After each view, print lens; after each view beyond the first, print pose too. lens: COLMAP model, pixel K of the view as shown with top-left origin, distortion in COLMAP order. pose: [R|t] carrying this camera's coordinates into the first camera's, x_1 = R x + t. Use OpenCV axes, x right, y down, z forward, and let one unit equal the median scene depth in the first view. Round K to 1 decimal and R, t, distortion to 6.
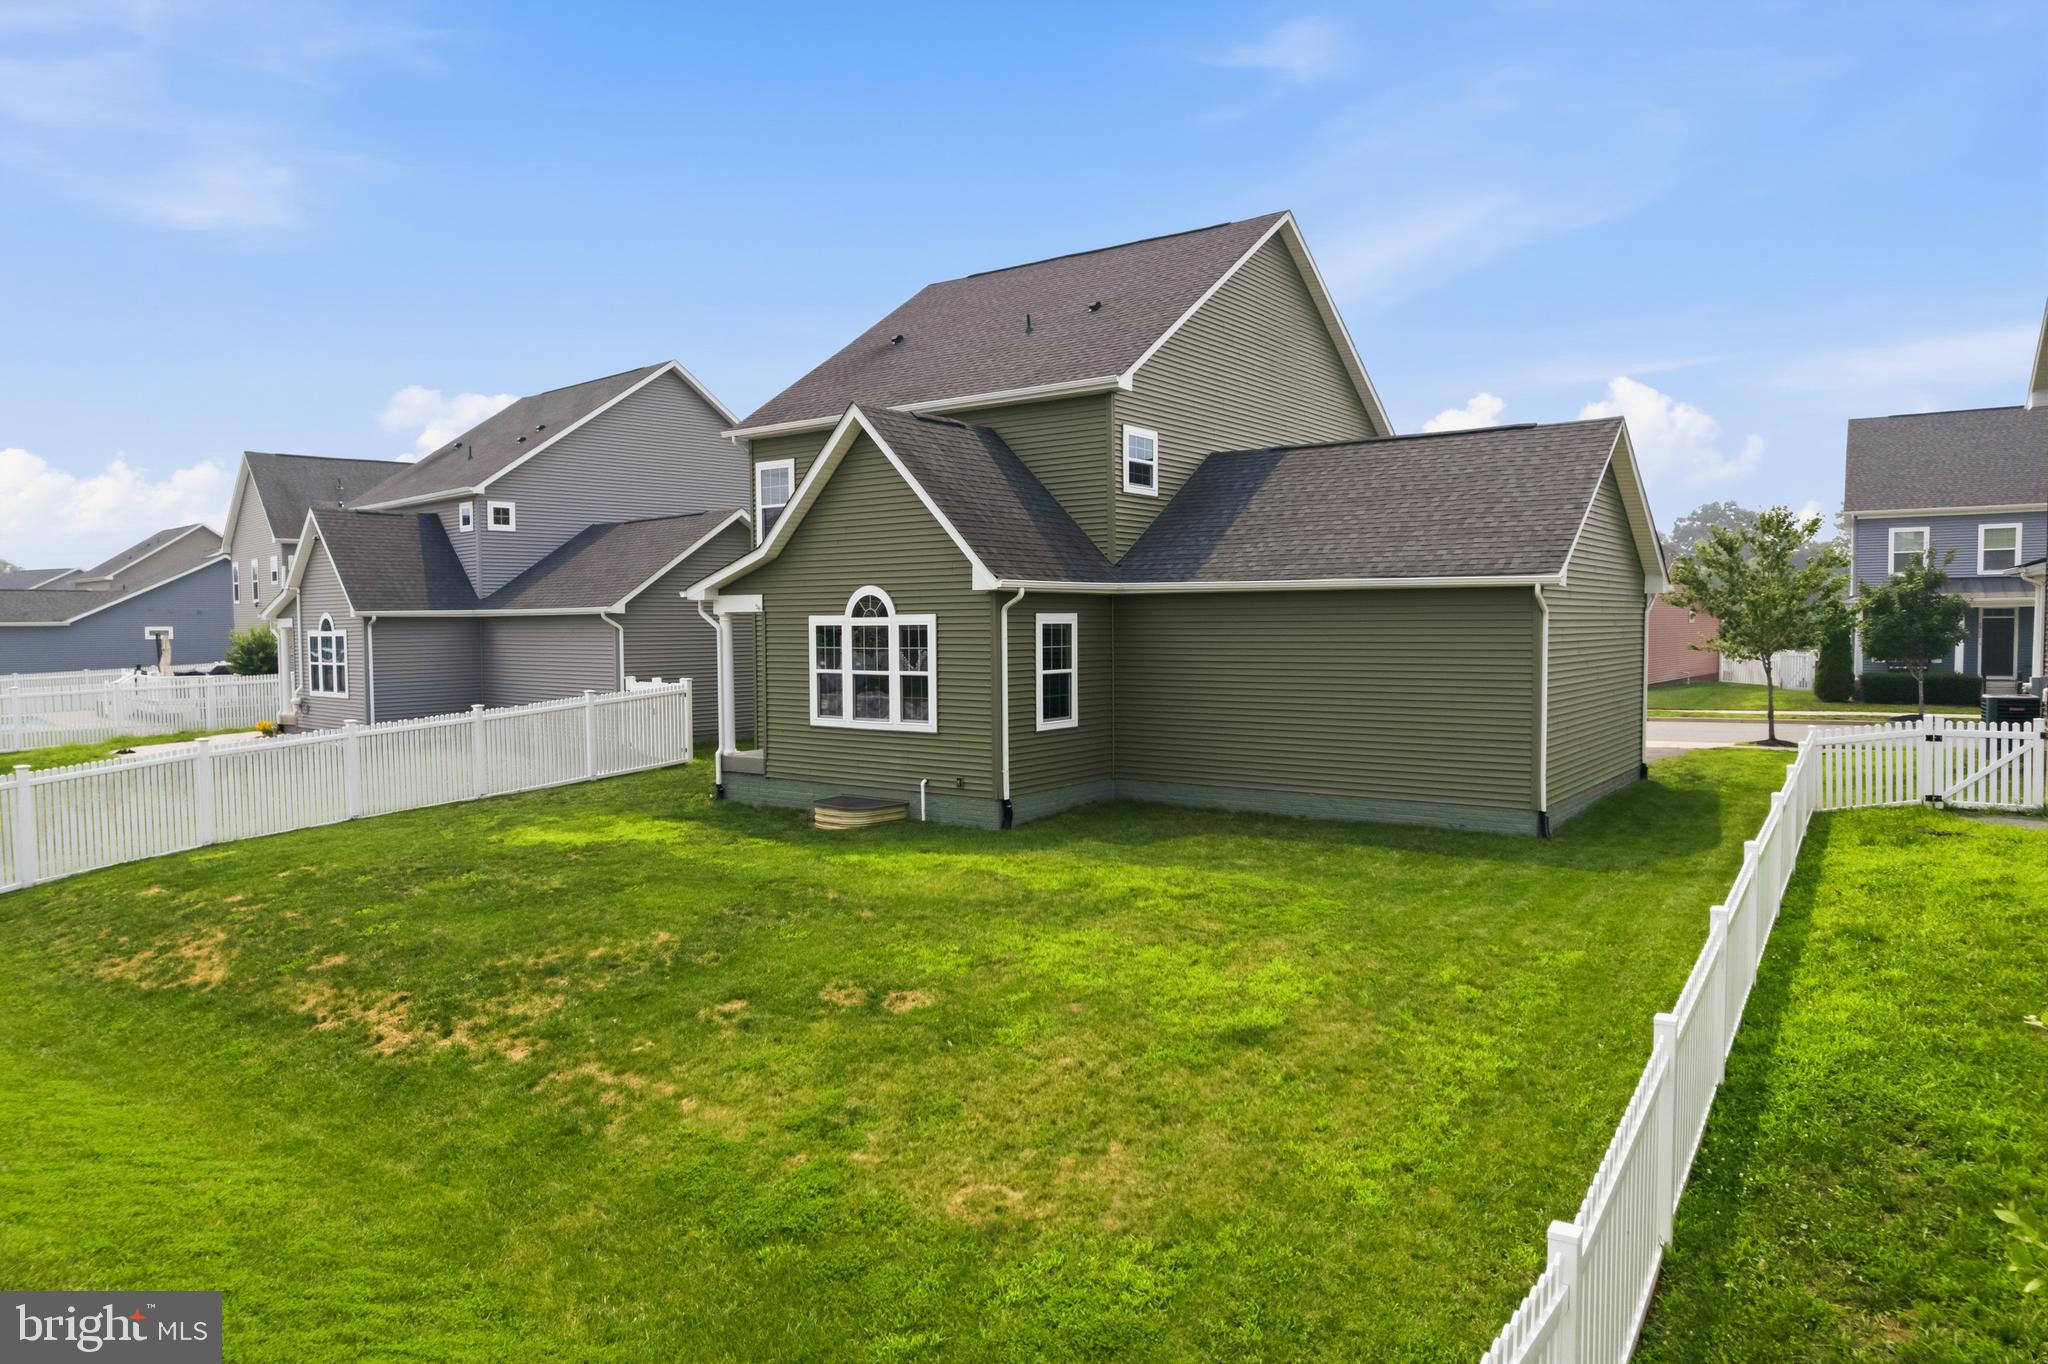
lens RADIAL K [[1314.1, 0, 1024.0], [0, 1314.1, 682.0], [0, 0, 1]] dist [-0.076700, 0.070432]
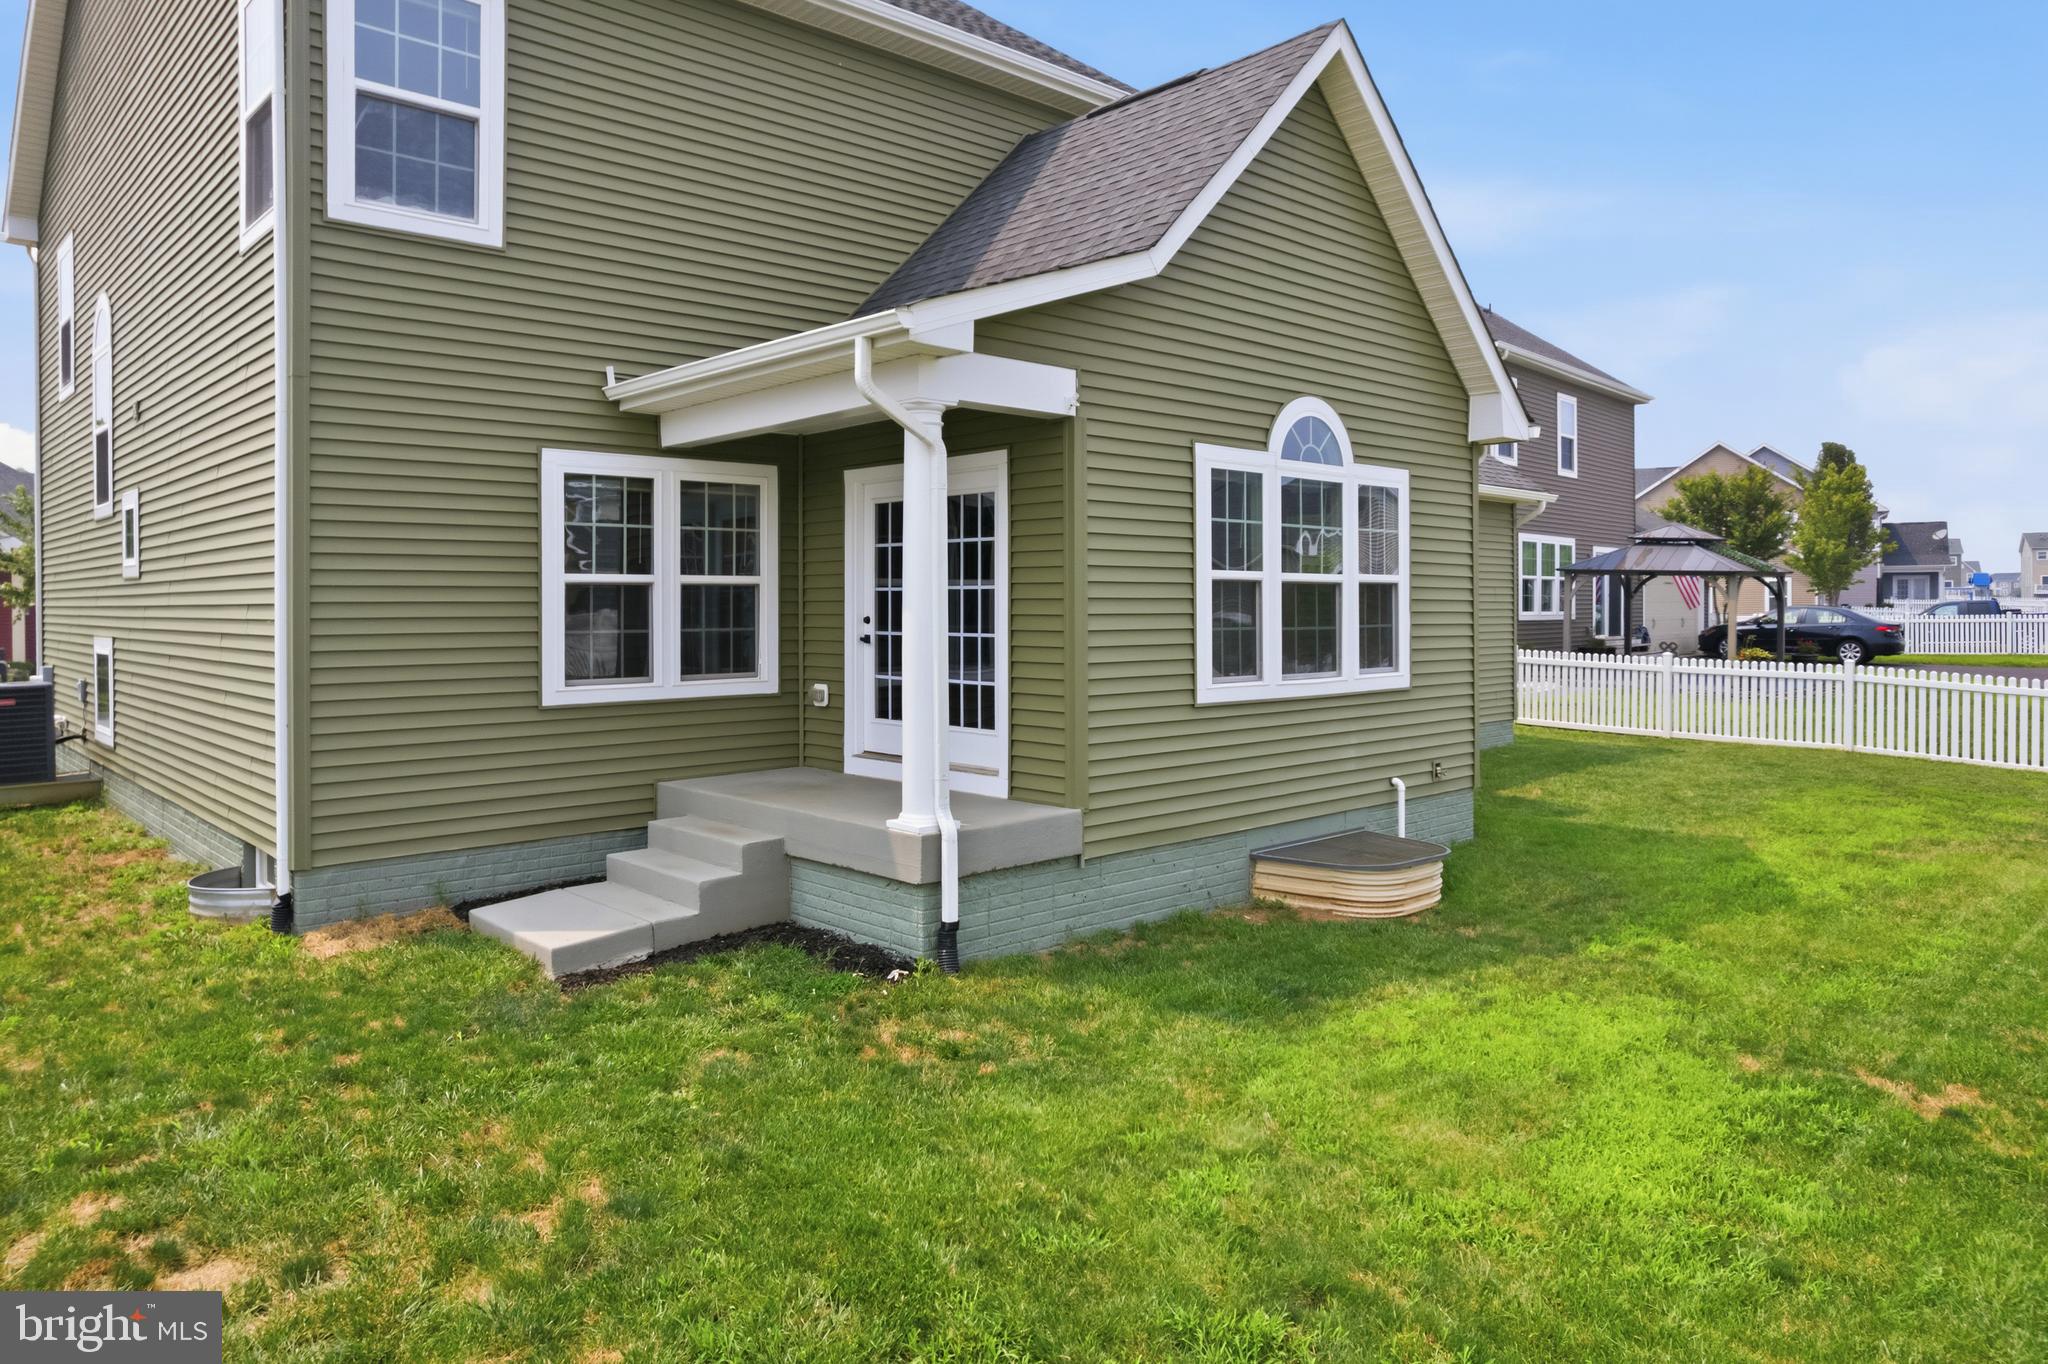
lens RADIAL K [[1343.2, 0, 1017.5], [0, 1343.2, 595.8], [0, 0, 1]] dist [-0.078983, 0.077131]
pose [[0.185818, 0.015516, 0.982462, -0.636013], [0.048091, 0.998533, -0.024866, 0.006699], [-0.981407, 0.051868, 0.184799, 1.044677]]
